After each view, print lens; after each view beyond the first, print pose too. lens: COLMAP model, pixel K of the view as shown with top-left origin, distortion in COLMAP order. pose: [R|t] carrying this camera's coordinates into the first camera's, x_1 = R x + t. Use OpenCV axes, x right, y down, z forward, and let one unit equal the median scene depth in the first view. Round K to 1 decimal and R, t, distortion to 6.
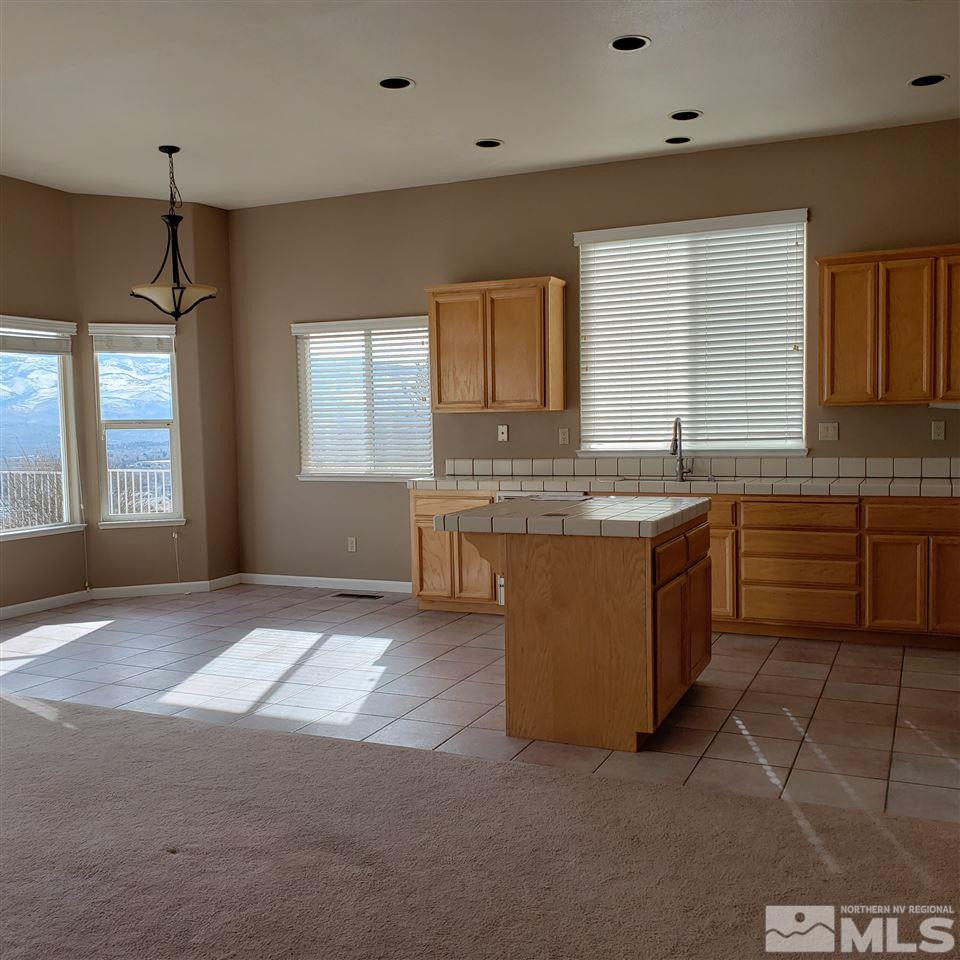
lens RADIAL K [[996.7, 0, 486.8], [0, 996.7, 493.4], [0, 0, 1]] dist [0.040138, 0.000000]
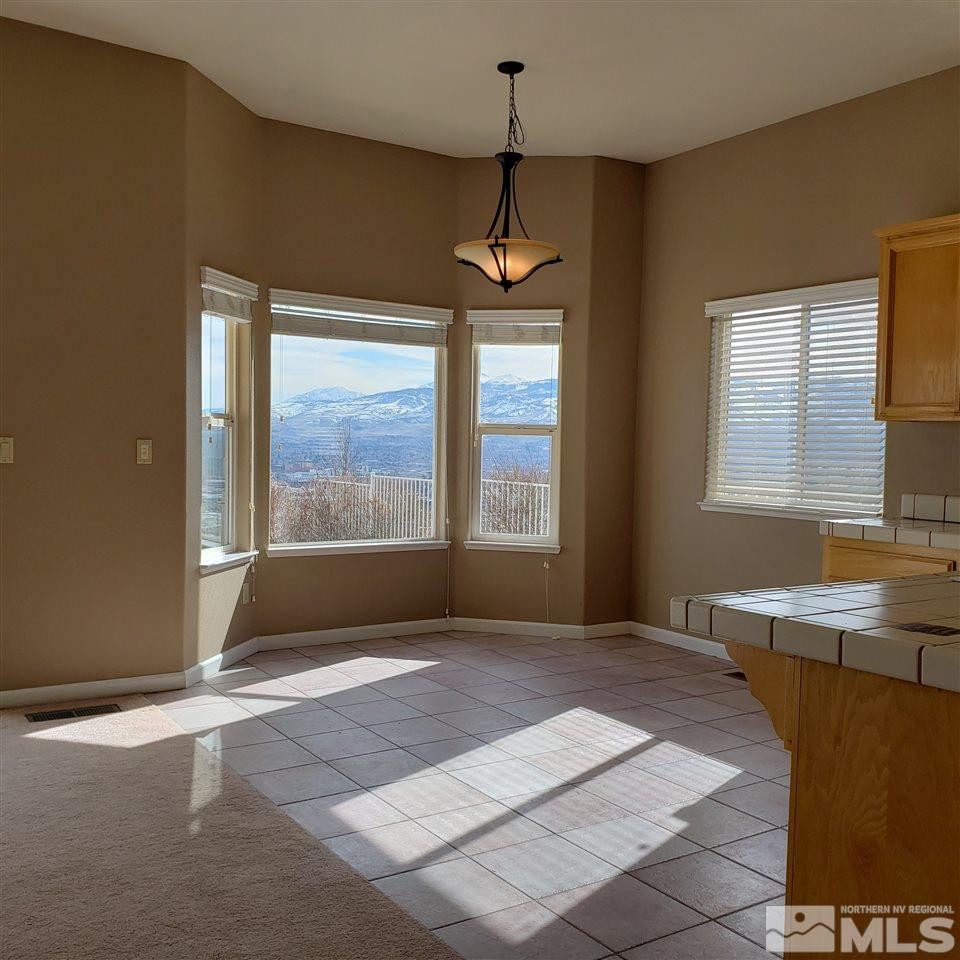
lens RADIAL K [[996.7, 0, 473.4], [0, 996.7, 491.3], [0, 0, 1]] dist [0.040138, 0.000000]
pose [[0.839197, 0.061336, -0.540358, 0.088200], [-0.074088, 0.997250, -0.001863, -0.015235], [0.538758, 0.041598, 0.841433, 0.328895]]
